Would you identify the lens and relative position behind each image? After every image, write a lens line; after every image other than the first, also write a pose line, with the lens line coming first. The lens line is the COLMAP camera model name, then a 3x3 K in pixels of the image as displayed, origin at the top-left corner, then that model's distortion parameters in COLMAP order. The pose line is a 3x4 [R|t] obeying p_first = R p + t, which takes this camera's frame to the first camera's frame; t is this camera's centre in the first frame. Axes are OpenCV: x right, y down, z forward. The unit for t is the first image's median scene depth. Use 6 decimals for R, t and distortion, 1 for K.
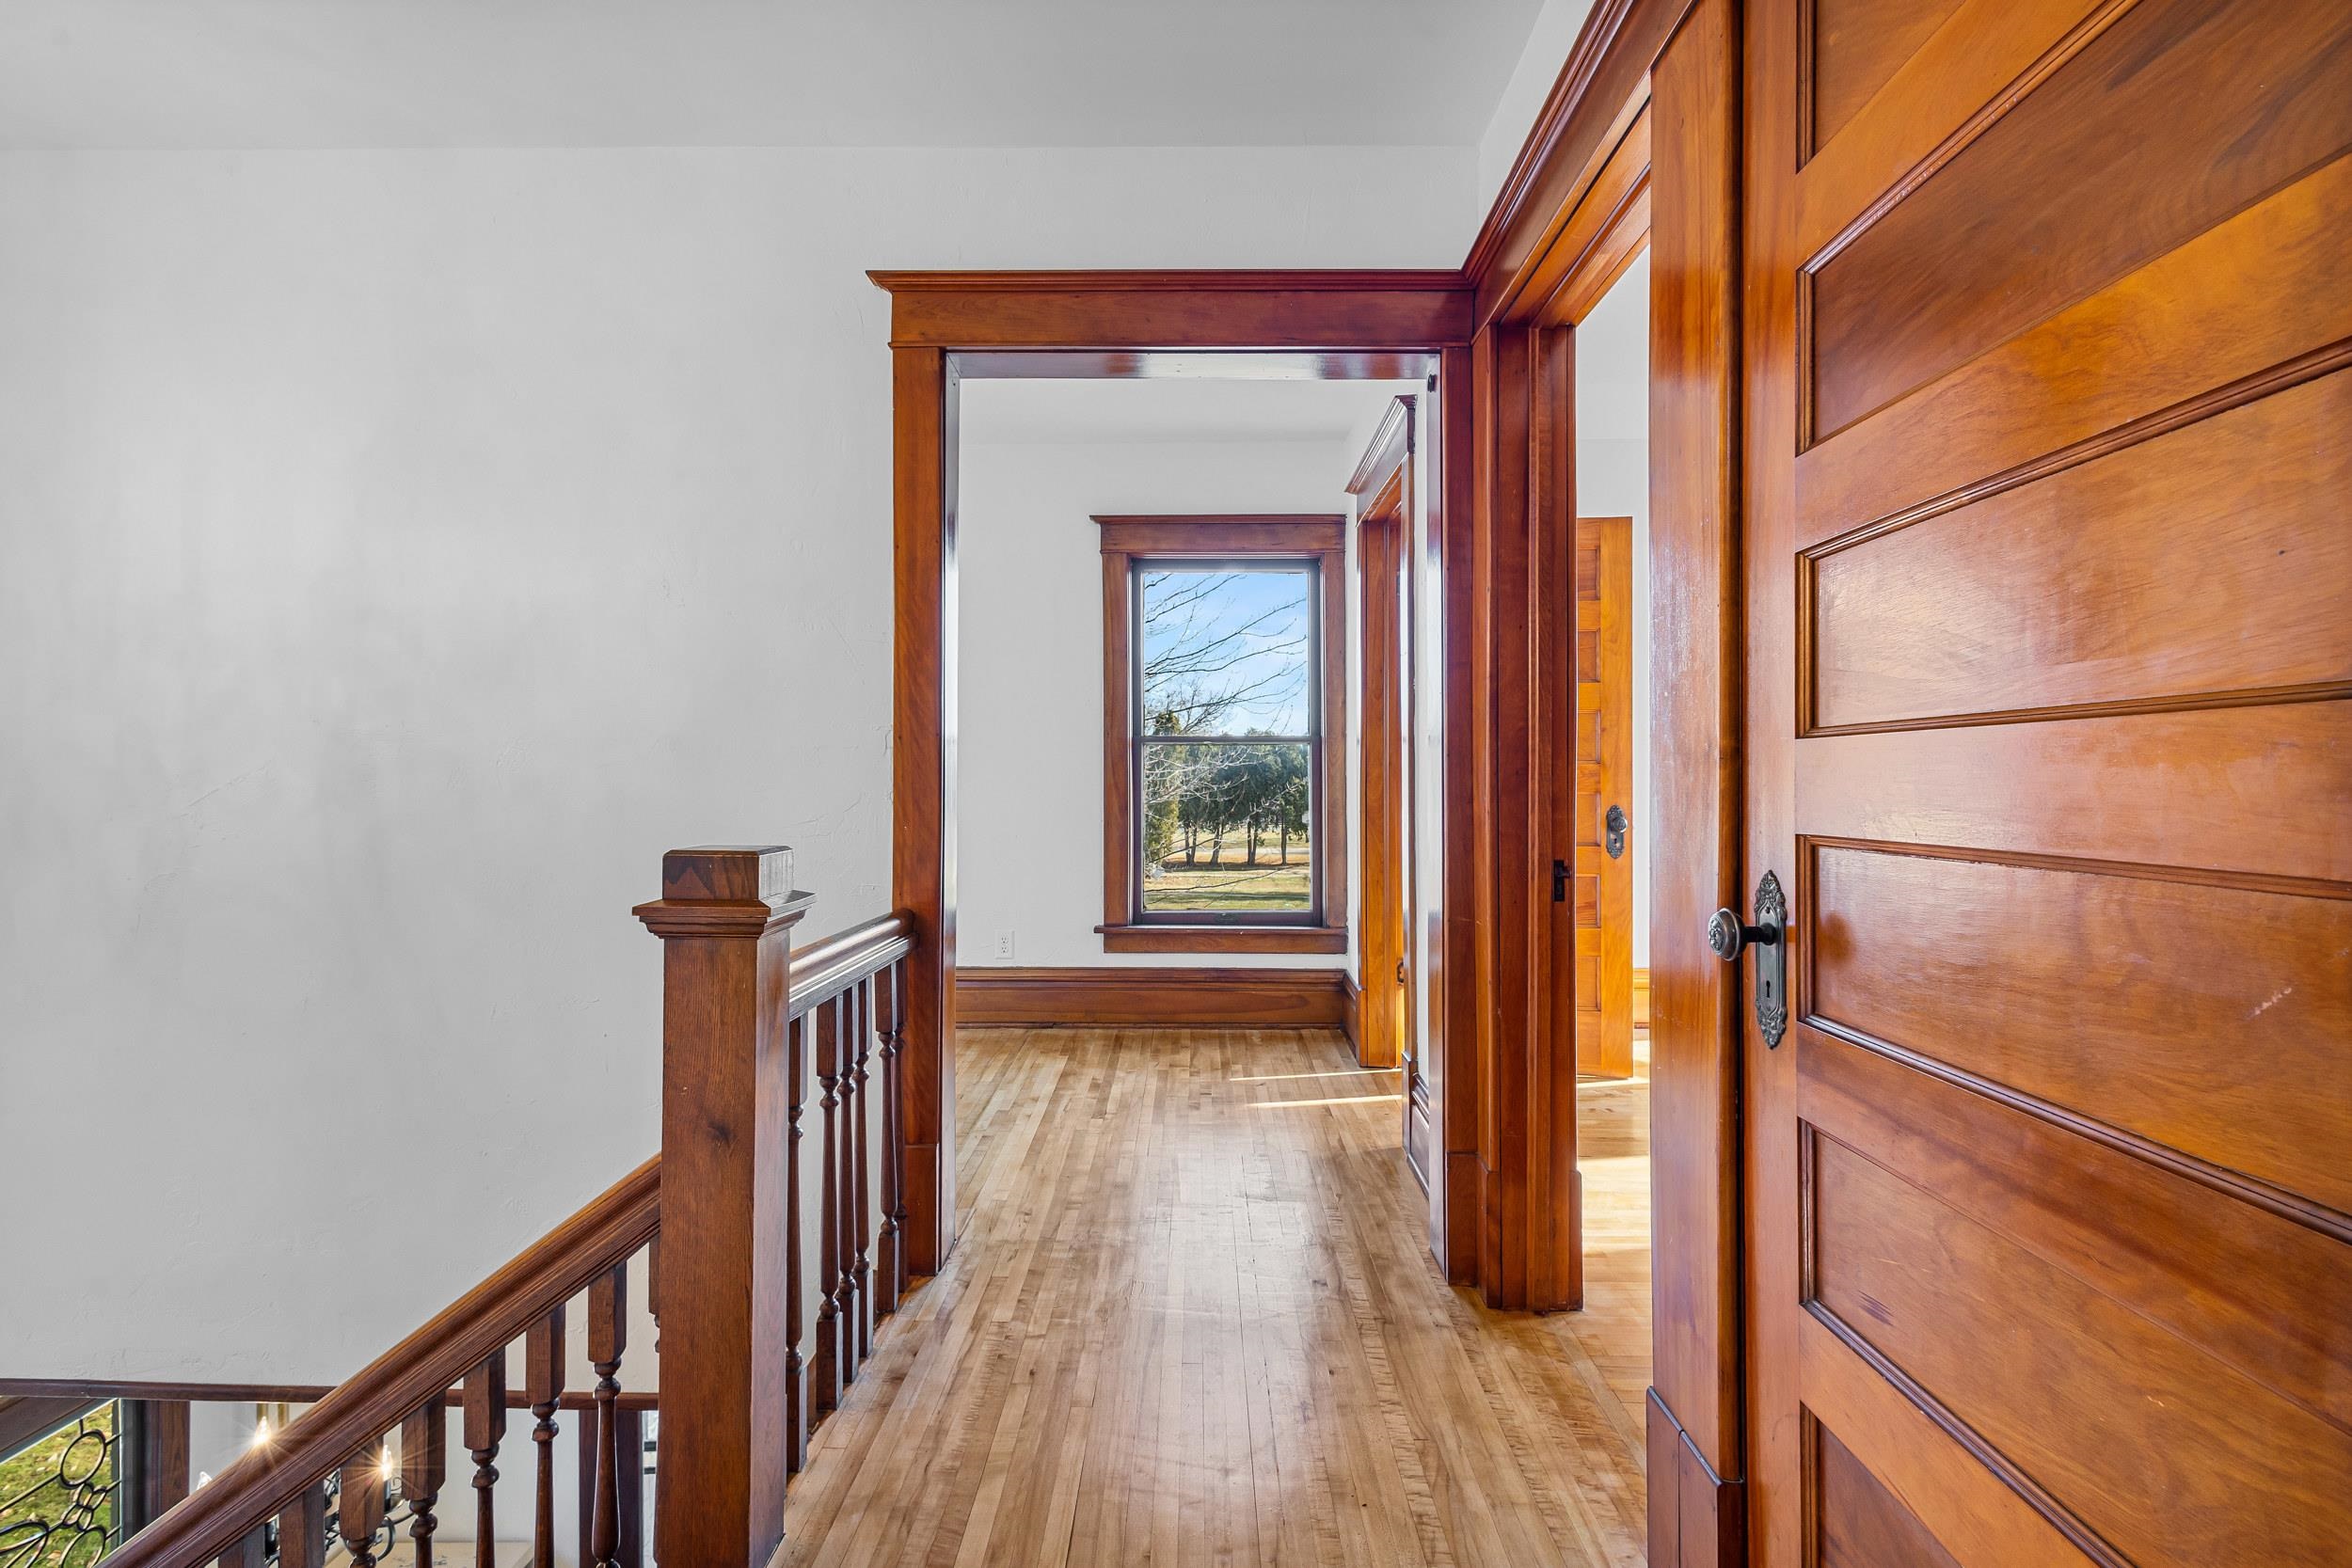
lens RADIAL K [[1076.7, 0, 1182.6], [0, 1076.7, 772.2], [0, 0, 1]] dist [0.005790, -0.000299]
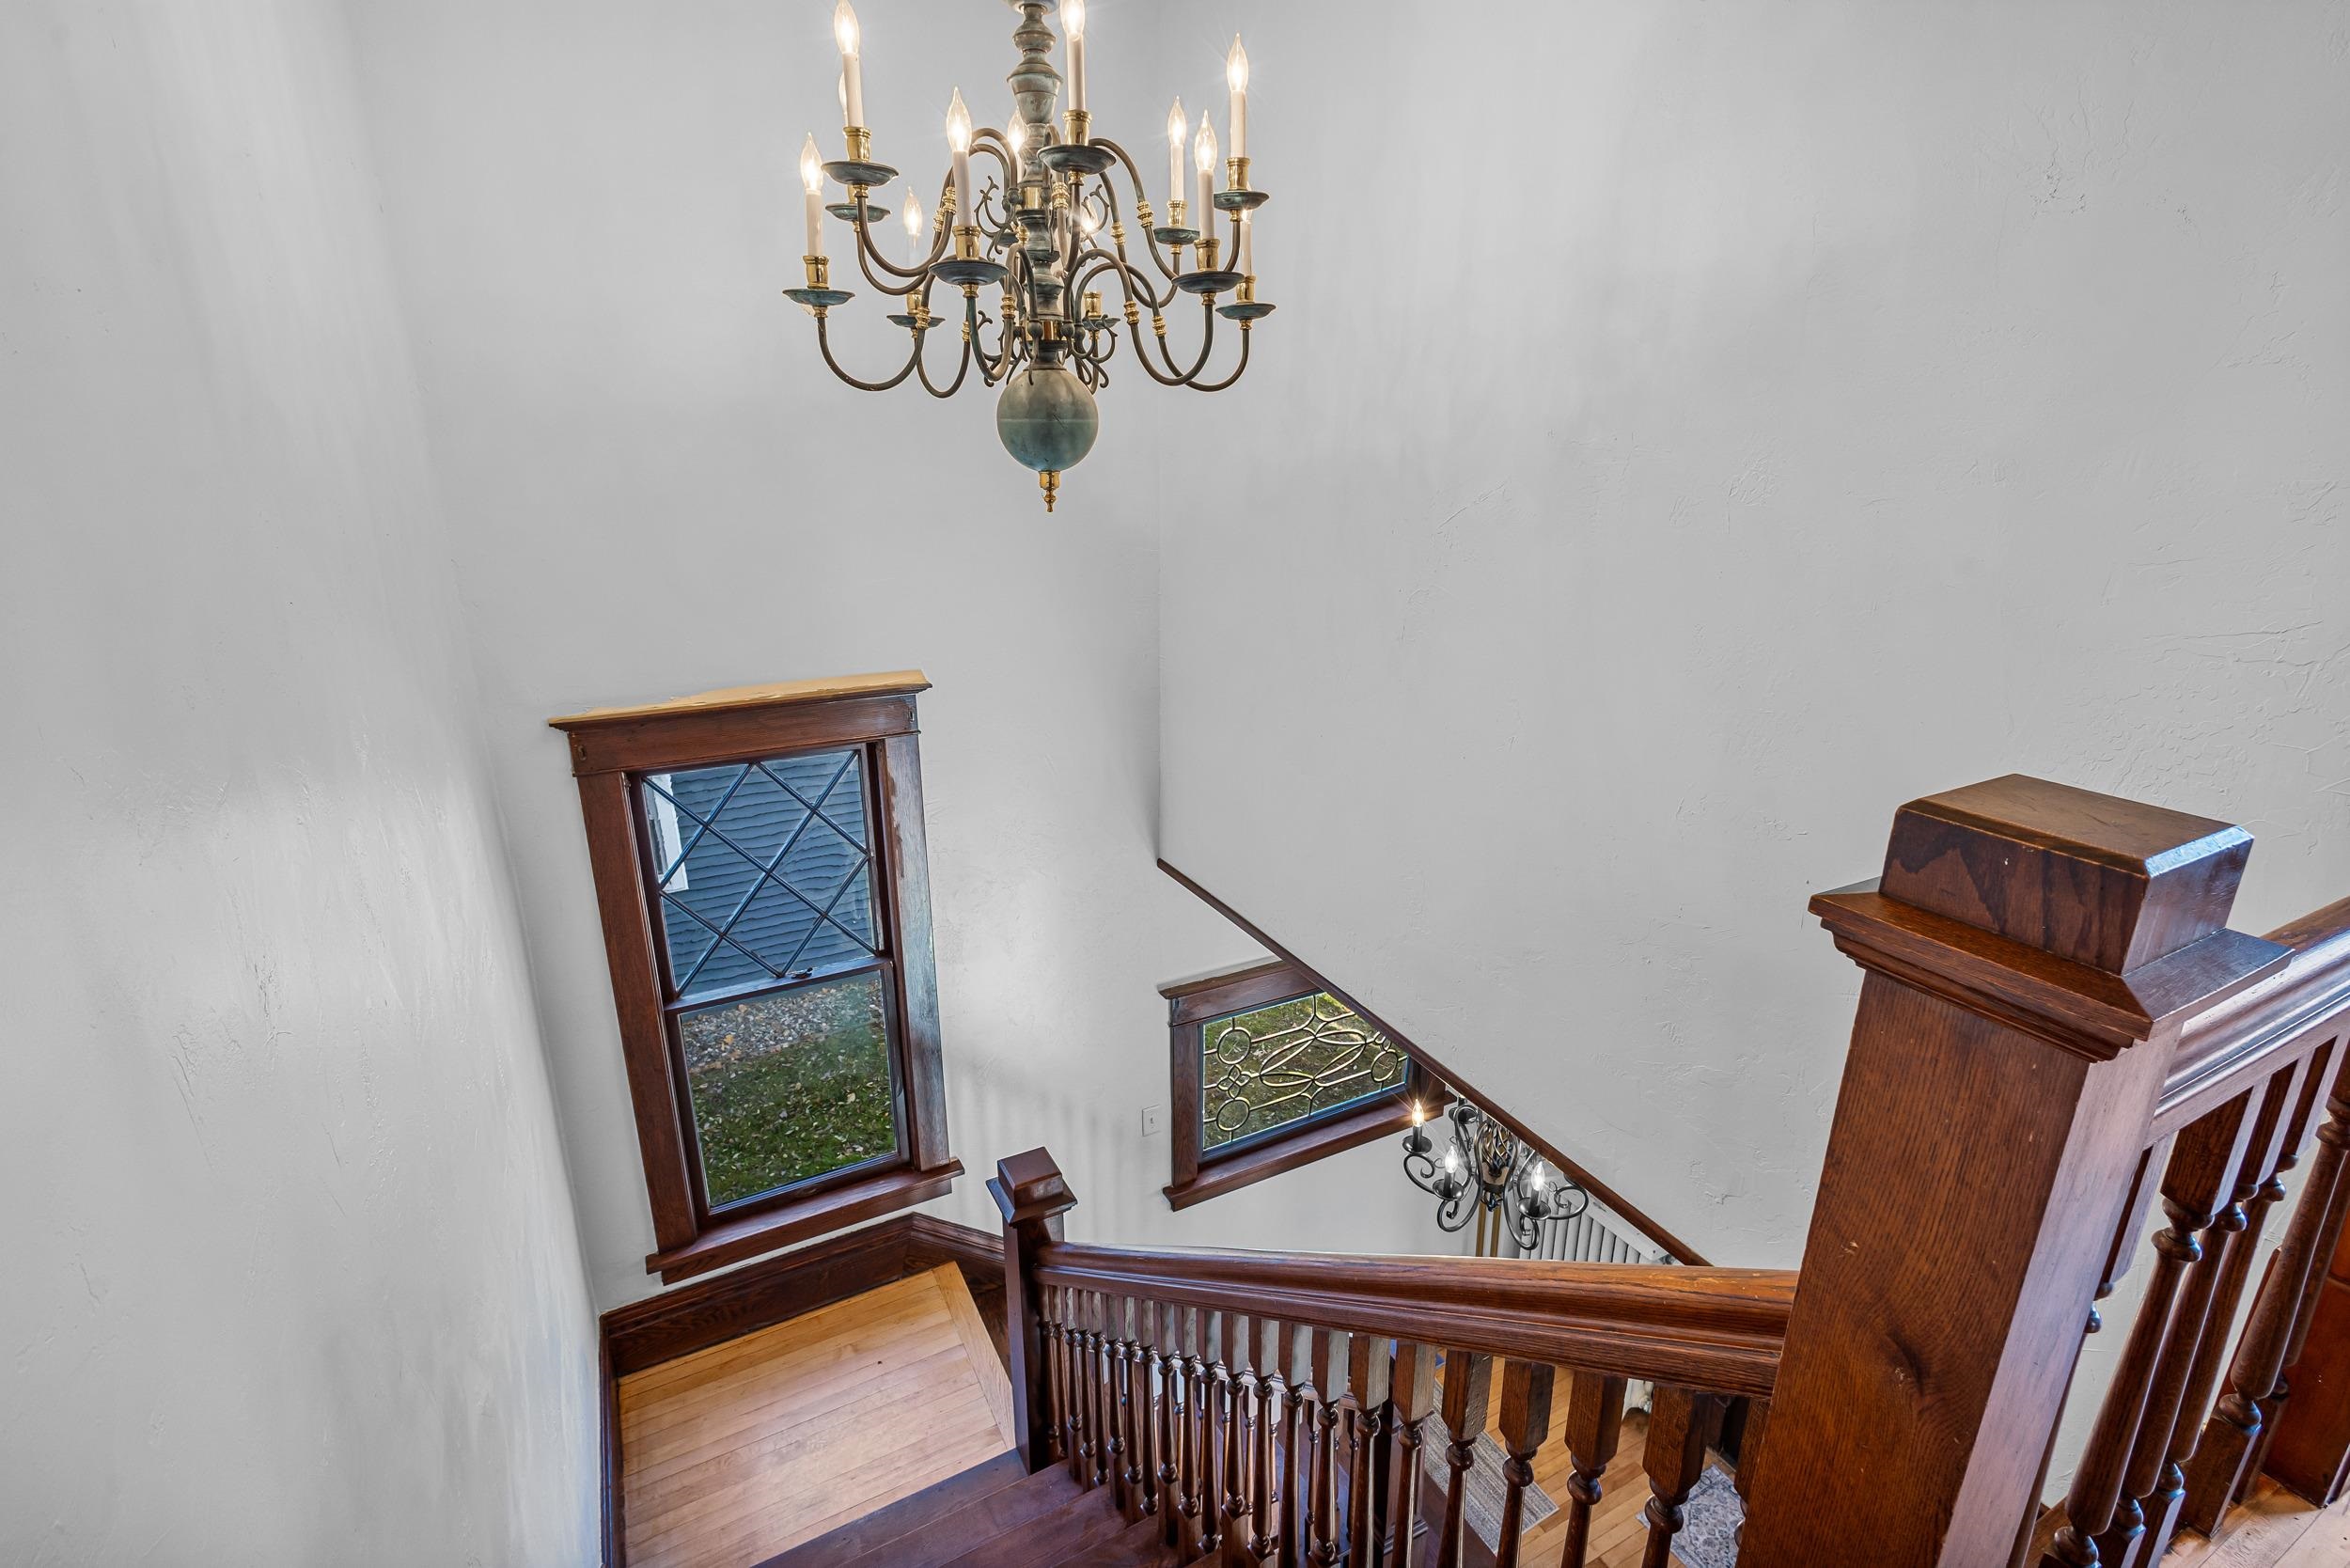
lens RADIAL K [[1075.9, 0, 1181.6], [0, 1075.9, 772.2], [0, 0, 1]] dist [0.005790, -0.000299]
pose [[0.478644, 0.262459, -0.837863, -0.241080], [0.003124, 0.953761, 0.300549, -0.079731], [0.878003, -0.146474, 0.455693, 0.512690]]
